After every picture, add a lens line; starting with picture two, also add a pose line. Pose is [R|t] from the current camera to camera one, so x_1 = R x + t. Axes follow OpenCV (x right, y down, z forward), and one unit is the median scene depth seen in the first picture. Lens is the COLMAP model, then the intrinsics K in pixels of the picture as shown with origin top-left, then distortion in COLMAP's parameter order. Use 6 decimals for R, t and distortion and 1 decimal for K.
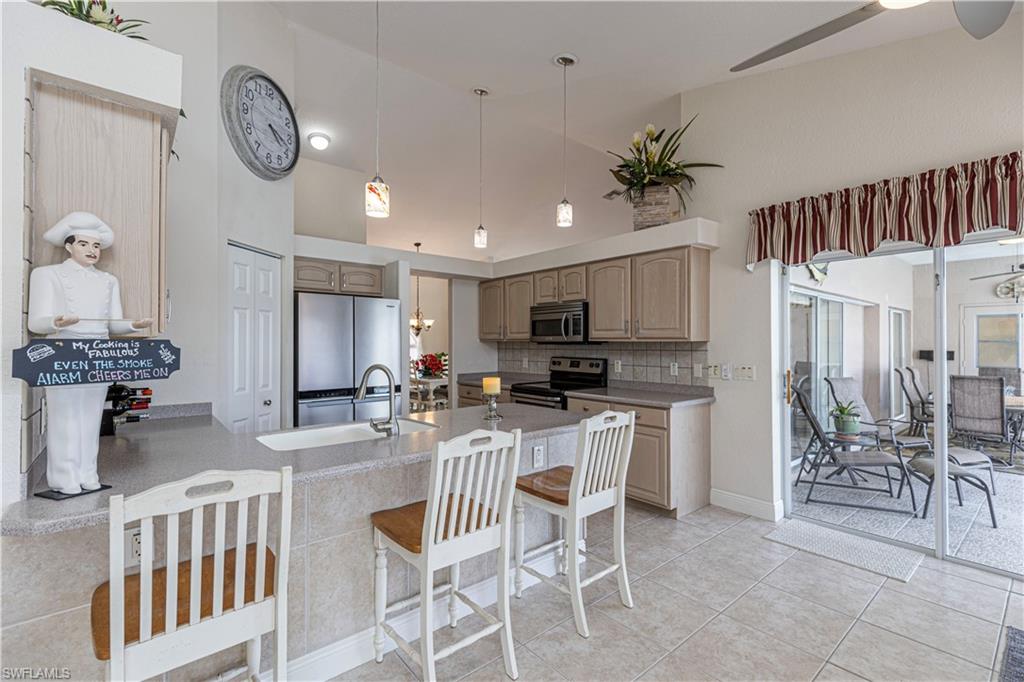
lens RADIAL K [[459.6, 0, 514.5], [0, 459.6, 339.6], [0, 0, 1]] dist [0.012062, -0.001051]
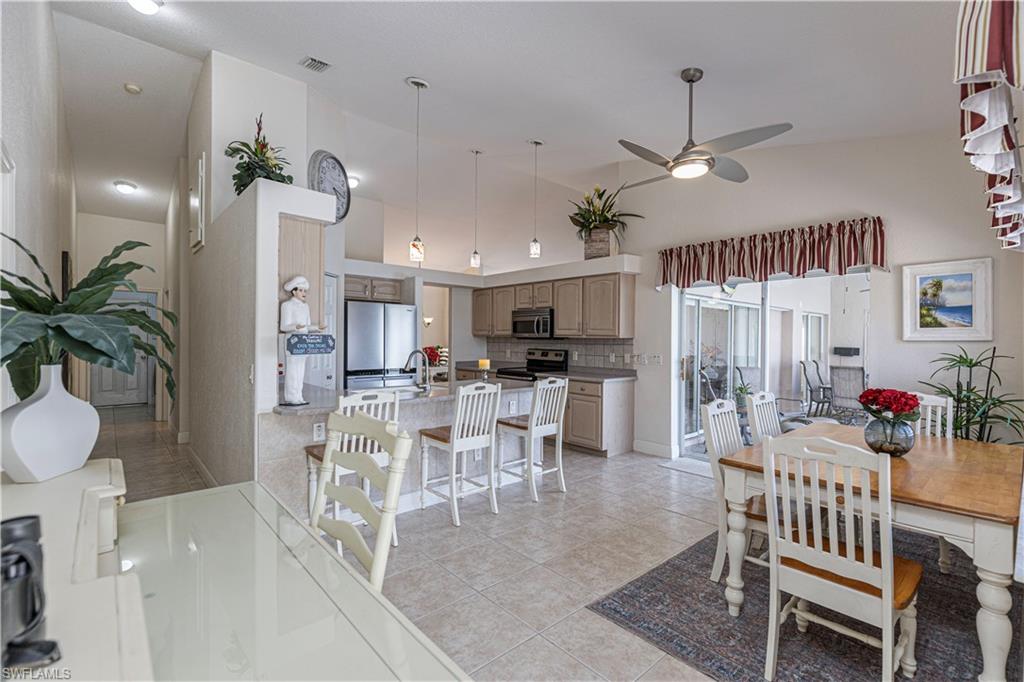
lens RADIAL K [[459.6, 0, 515.9], [0, 459.6, 342.4], [0, 0, 1]] dist [0.012062, -0.001051]
pose [[0.999498, 0.008833, 0.030438, 0.008306], [-0.009333, 0.999823, 0.016340, -0.002801], [-0.030289, -0.016616, 0.999403, -0.449338]]
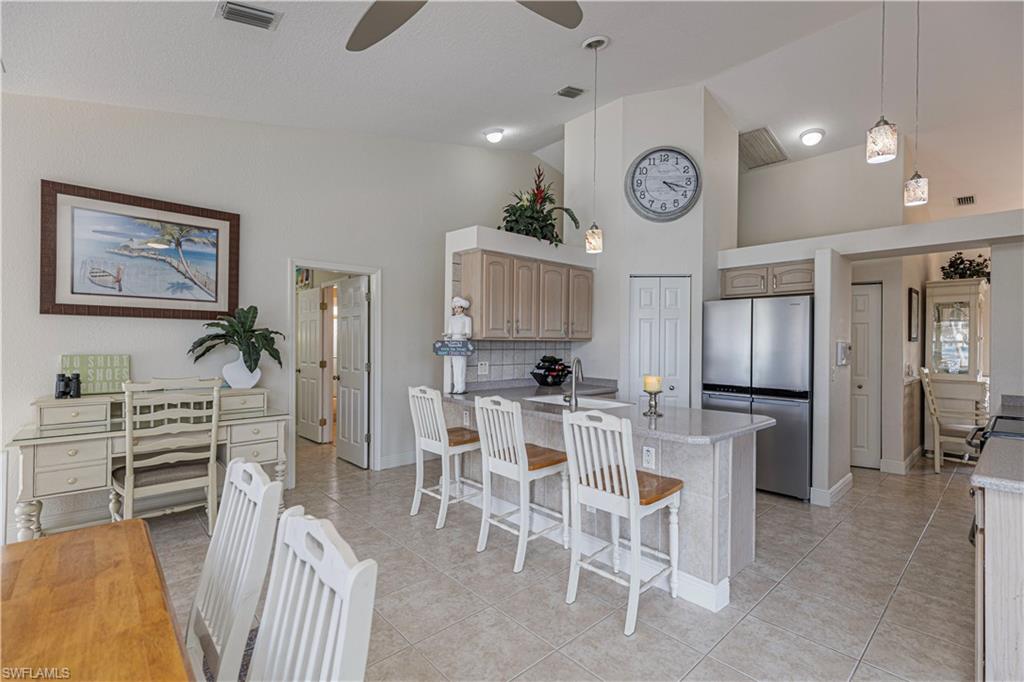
lens RADIAL K [[459.6, 0, 520.4], [0, 459.6, 339.4], [0, 0, 1]] dist [0.012062, -0.001051]
pose [[0.045722, -0.003173, -0.998949, 0.727841], [0.000953, 0.999995, -0.003133, 0.000504], [0.998954, -0.000809, 0.045725, 0.472827]]
